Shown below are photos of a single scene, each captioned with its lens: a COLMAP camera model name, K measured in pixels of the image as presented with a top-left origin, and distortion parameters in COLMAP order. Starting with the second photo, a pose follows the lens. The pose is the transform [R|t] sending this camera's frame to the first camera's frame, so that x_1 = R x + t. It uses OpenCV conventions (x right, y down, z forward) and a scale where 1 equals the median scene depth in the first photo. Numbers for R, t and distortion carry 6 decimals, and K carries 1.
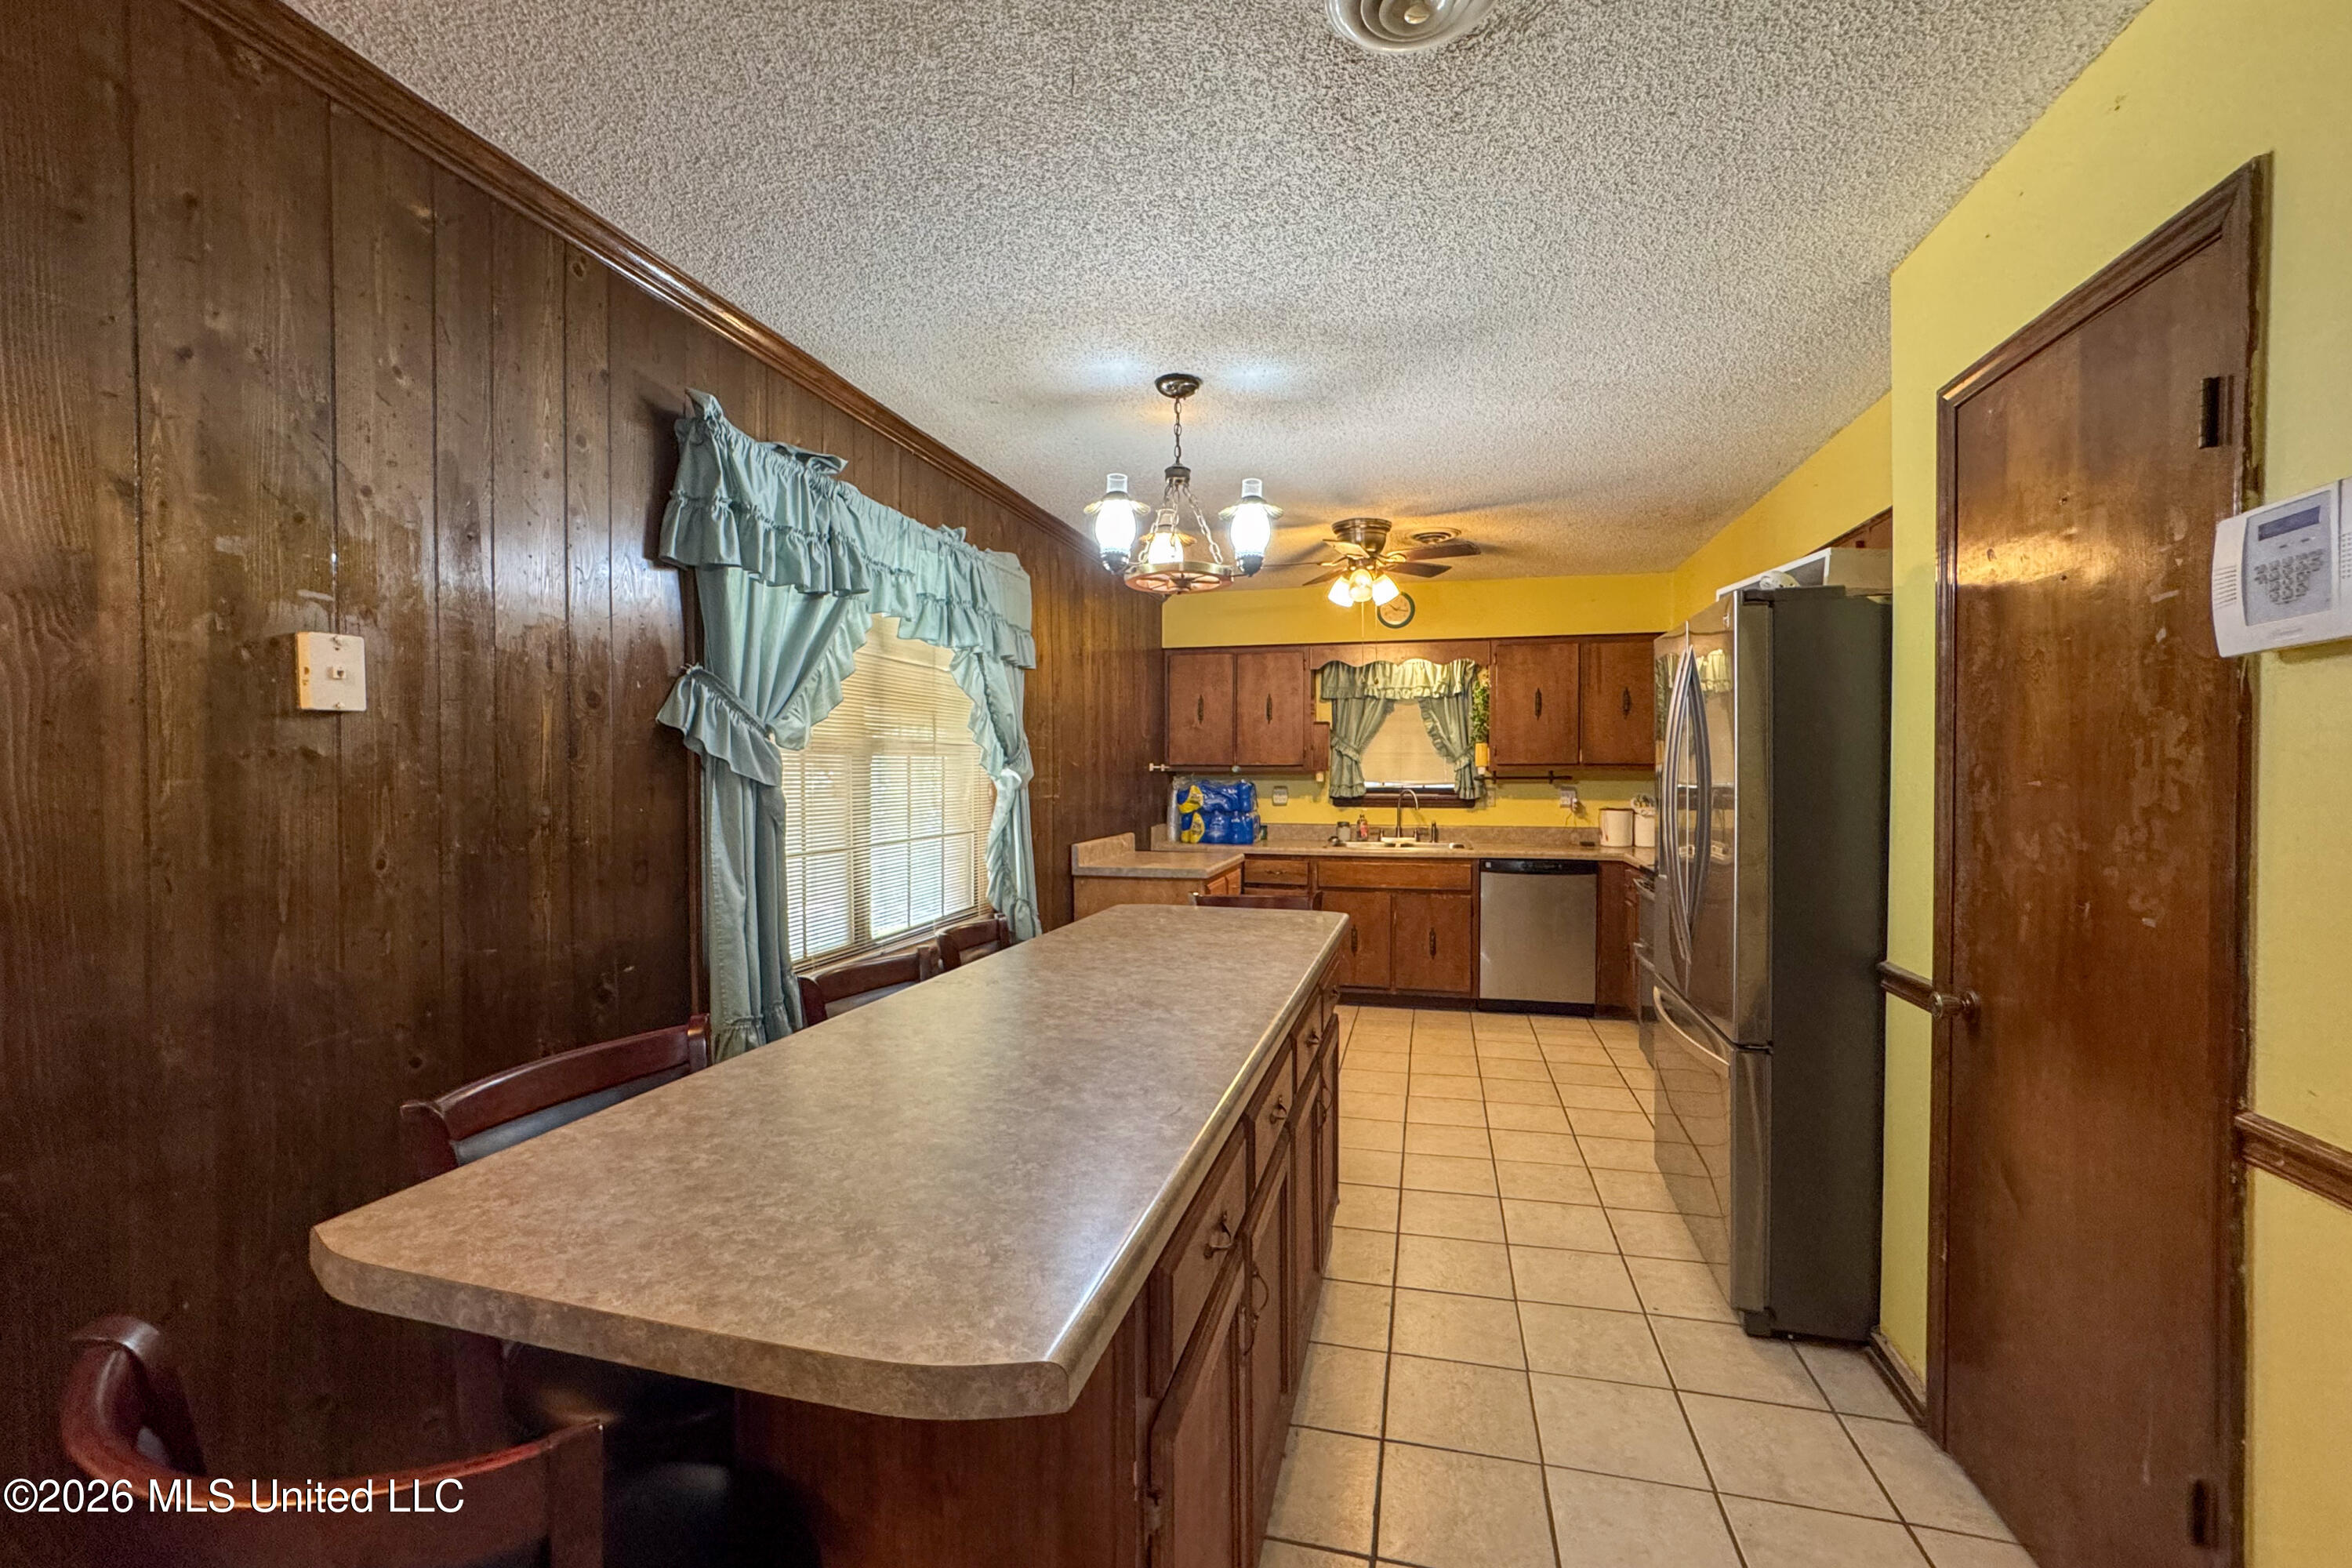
lens RADIAL K [[992.0, 0, 1188.1], [0, 992.0, 779.3], [0, 0, 1]] dist [0.000340, 0.000283]
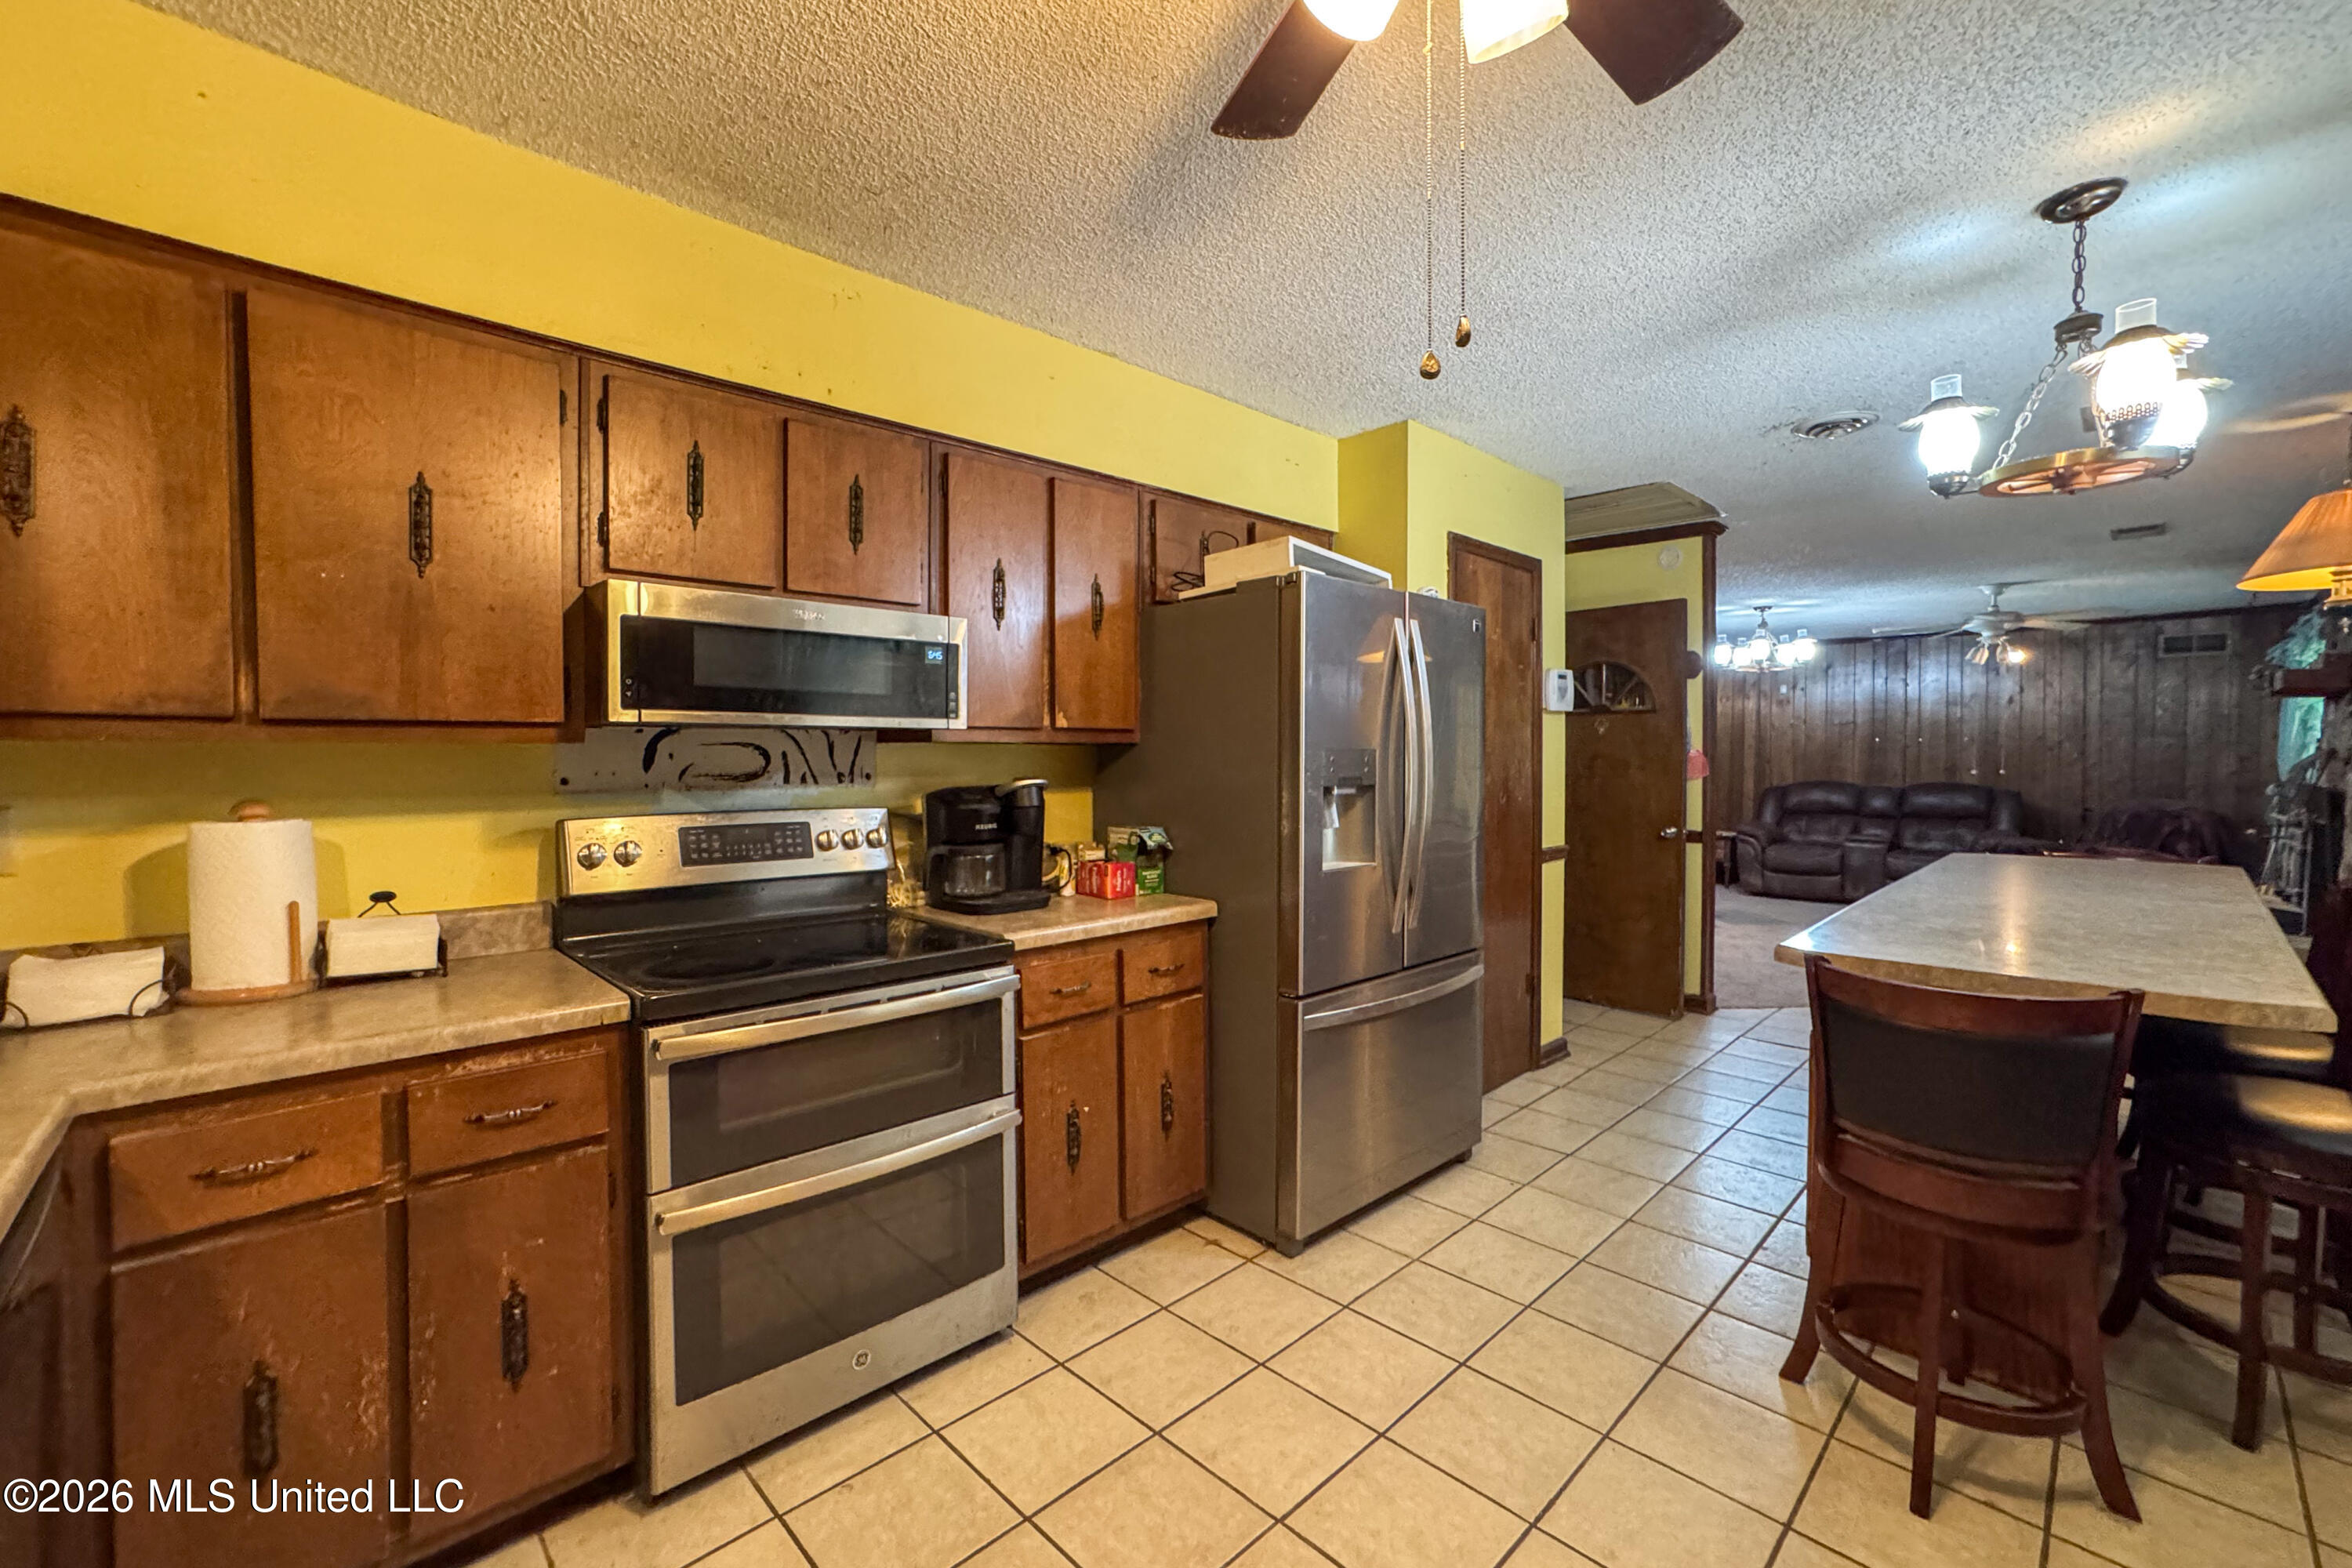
lens RADIAL K [[965.9, 0, 1176.9], [0, 965.9, 779.6], [0, 0, 1]] dist [-0.045808, 0.024076]
pose [[-0.848661, -0.009159, 0.528858, 0.127159], [0.011398, 0.999301, 0.035598, -0.007931], [-0.528814, 0.036238, -0.847964, 1.387934]]
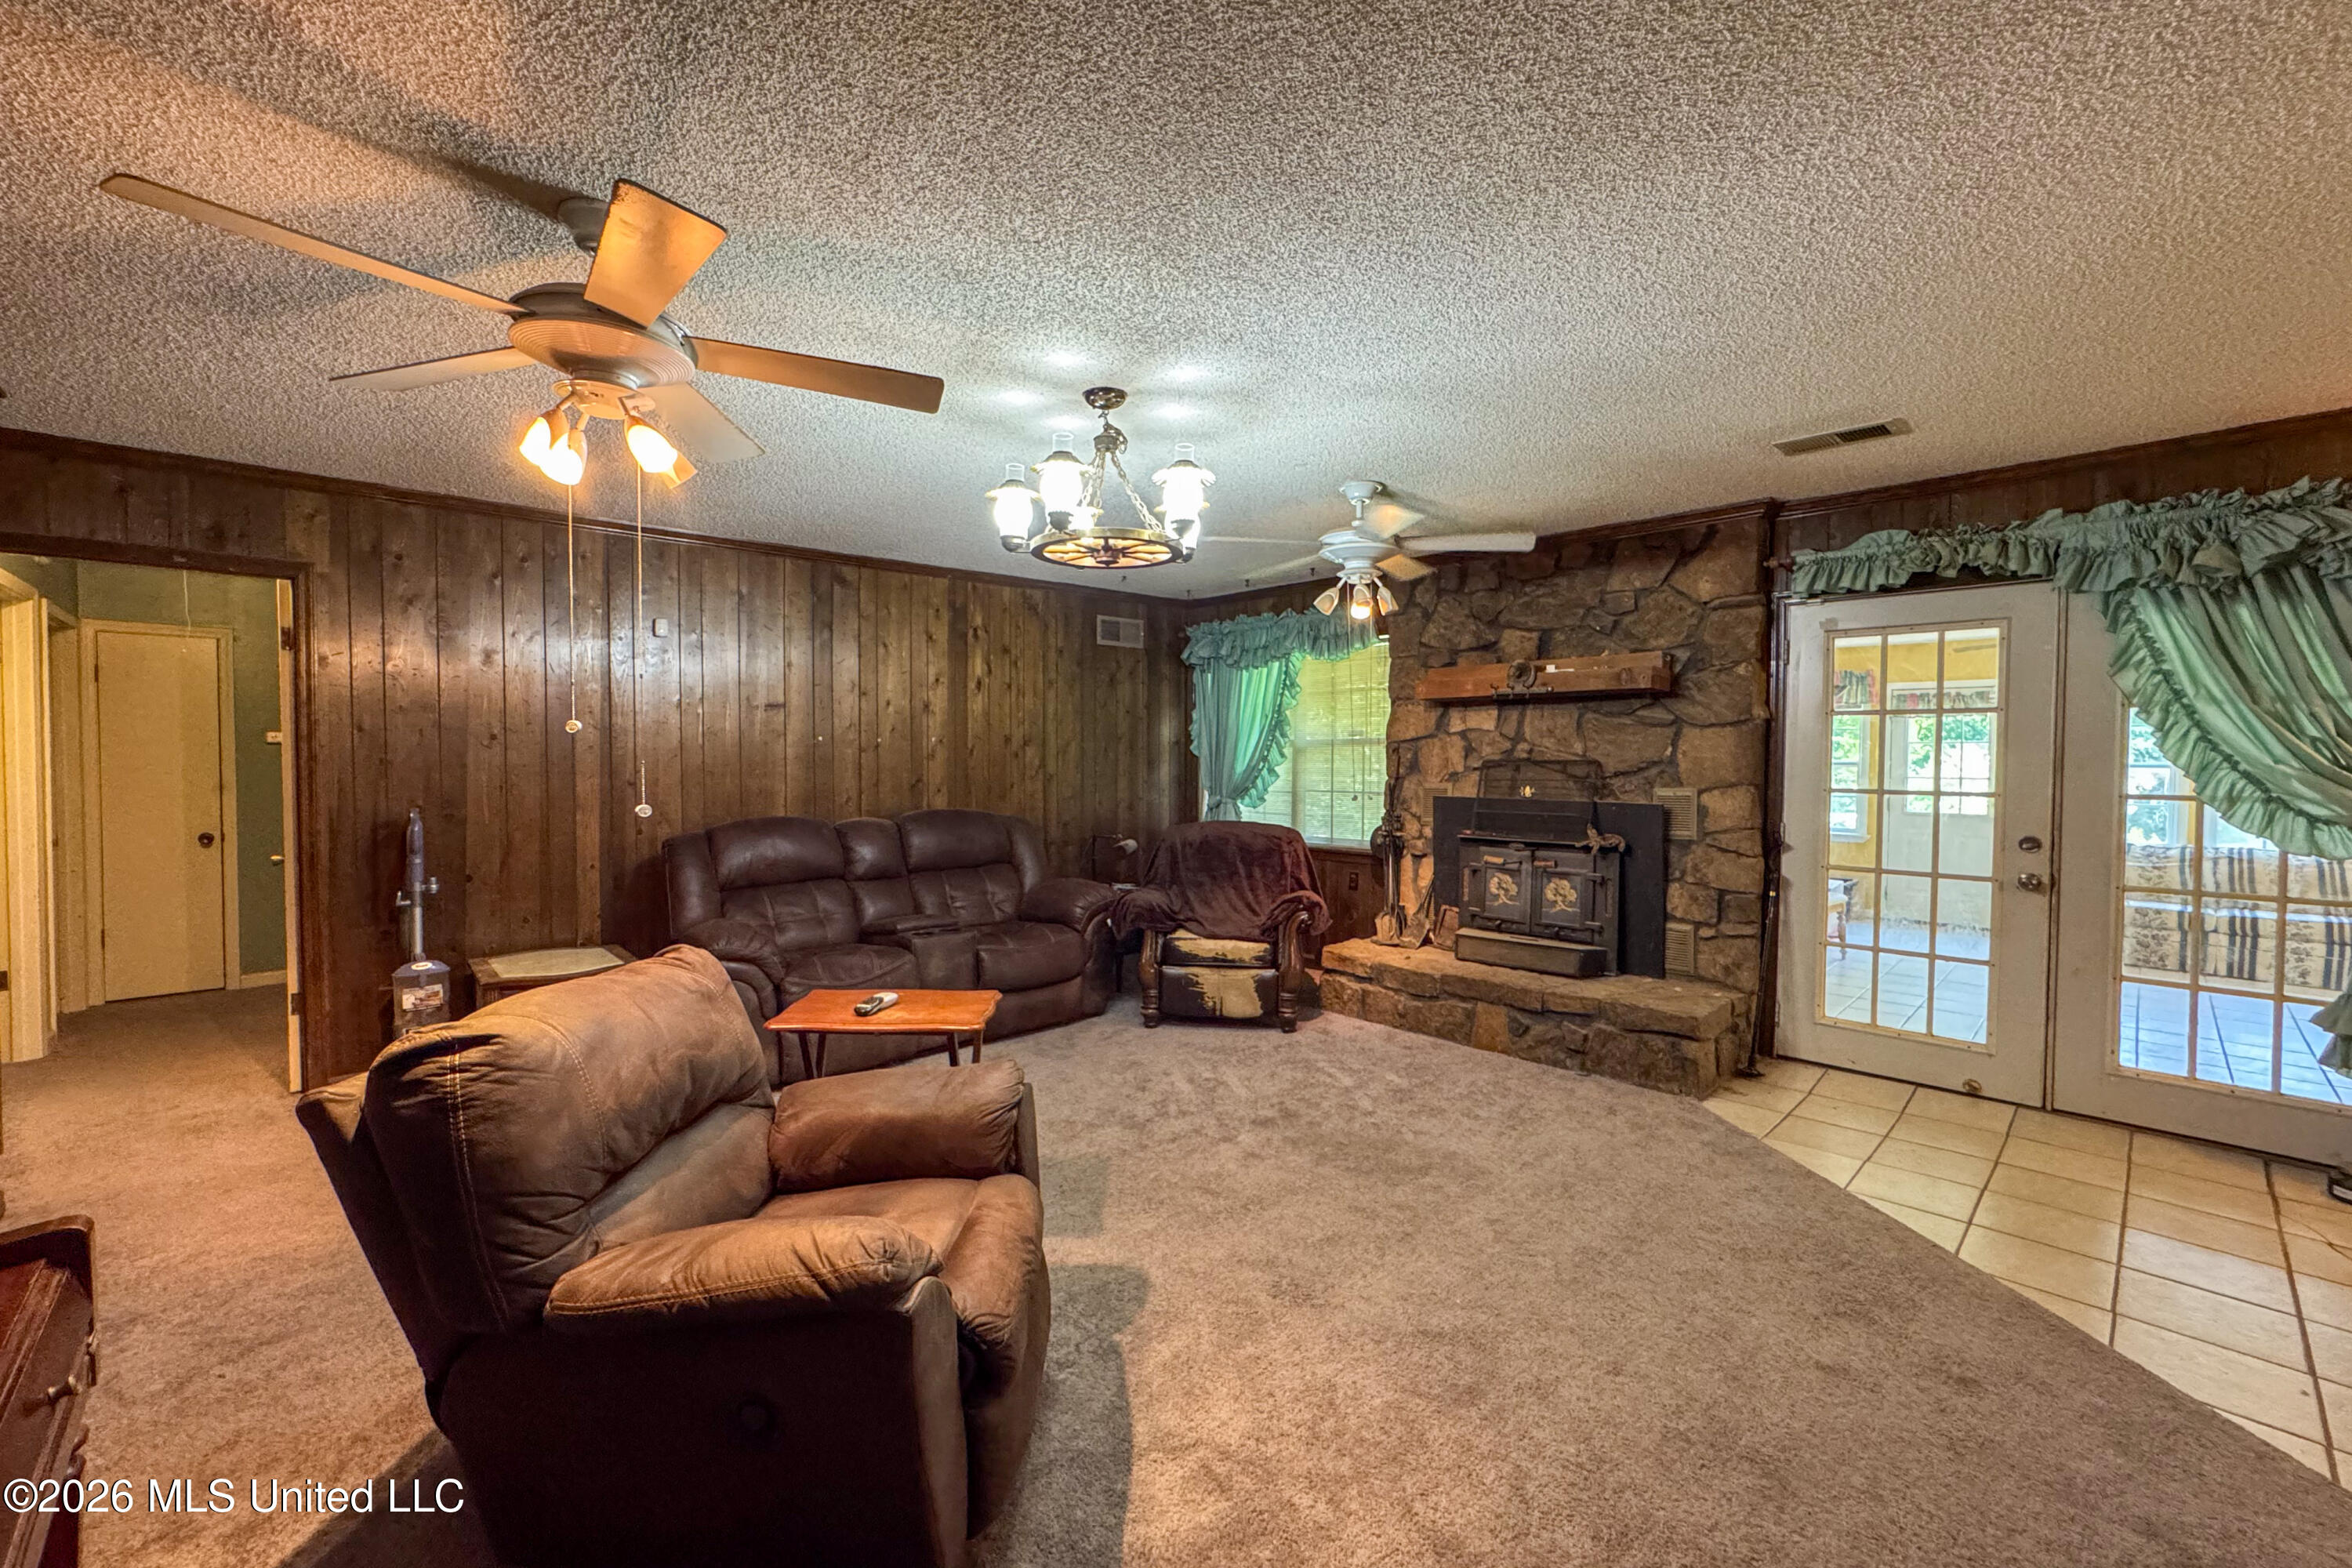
lens RADIAL K [[965.9, 0, 1176.9], [0, 965.9, 779.6], [0, 0, 1]] dist [-0.045808, 0.024076]
pose [[-0.536729, 0.026491, -0.843339, 0.746564], [-0.008387, 0.999290, 0.036728, 0.000361], [0.843713, 0.026786, -0.536126, -0.368784]]
